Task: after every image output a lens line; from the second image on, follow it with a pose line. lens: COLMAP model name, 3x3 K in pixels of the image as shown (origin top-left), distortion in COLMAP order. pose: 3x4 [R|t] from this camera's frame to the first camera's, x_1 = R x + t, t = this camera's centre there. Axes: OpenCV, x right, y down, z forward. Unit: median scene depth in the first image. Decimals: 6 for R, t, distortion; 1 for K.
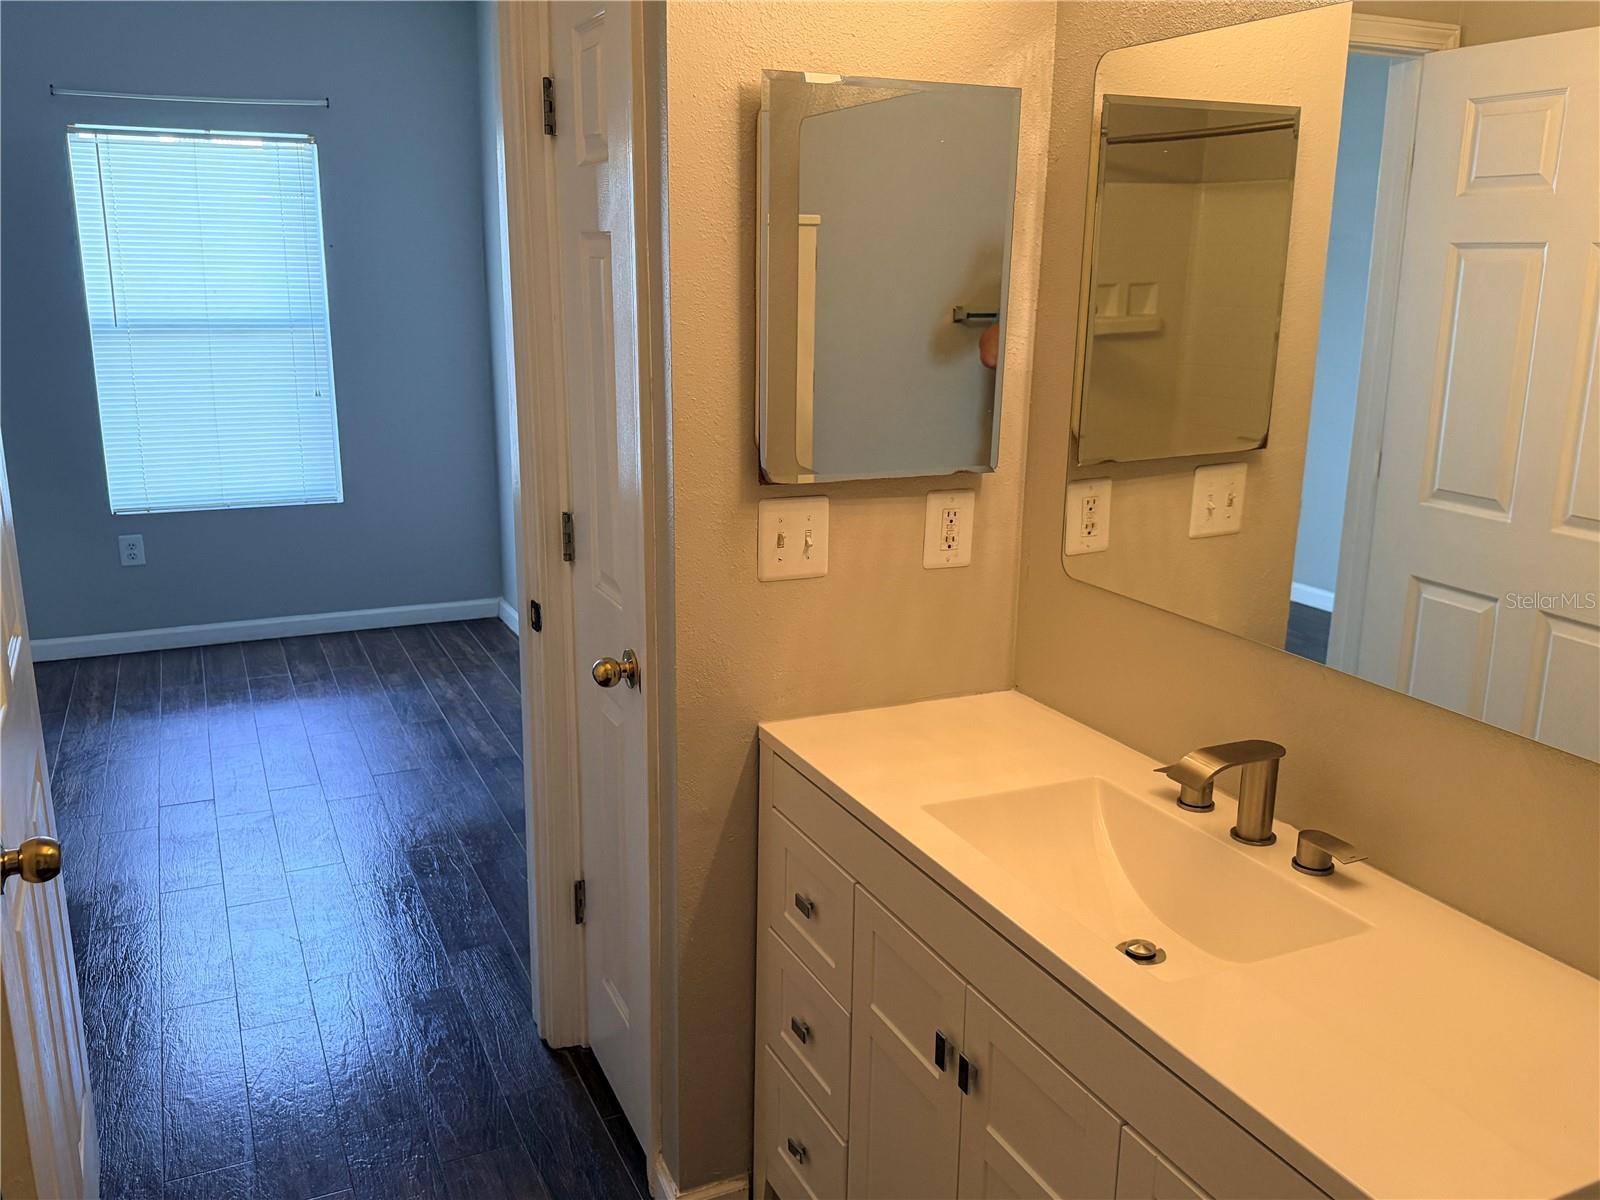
lens RADIAL K [[1282.9, 0, 792.6], [0, 1282.9, 597.7], [0, 0, 1]] dist [0.011656, -0.030753]
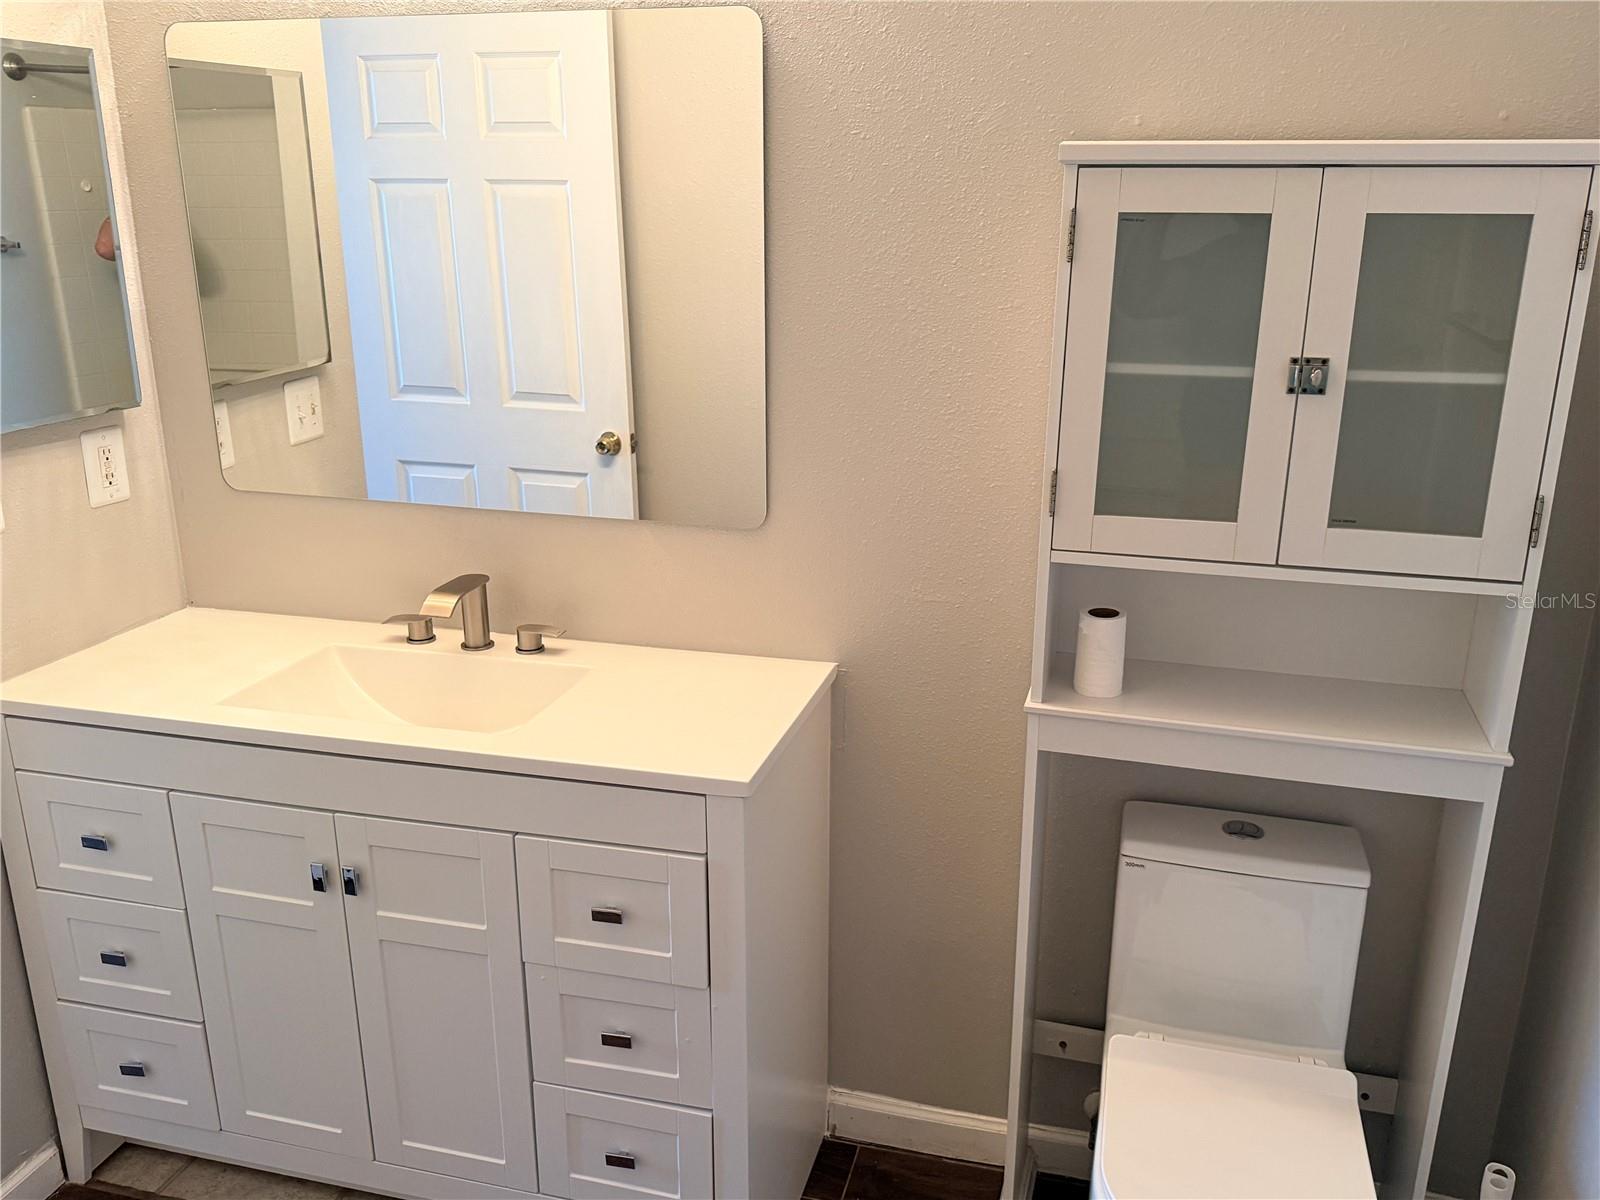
lens RADIAL K [[1282.9, 0, 805.2], [0, 1282.9, 602.6], [0, 0, 1]] dist [0.011656, -0.030753]
pose [[0.630370, -0.237948, 0.738928, -0.309593], [0.188532, 0.970293, 0.151617, 0.002671], [-0.753054, 0.043736, 0.656504, -0.107536]]
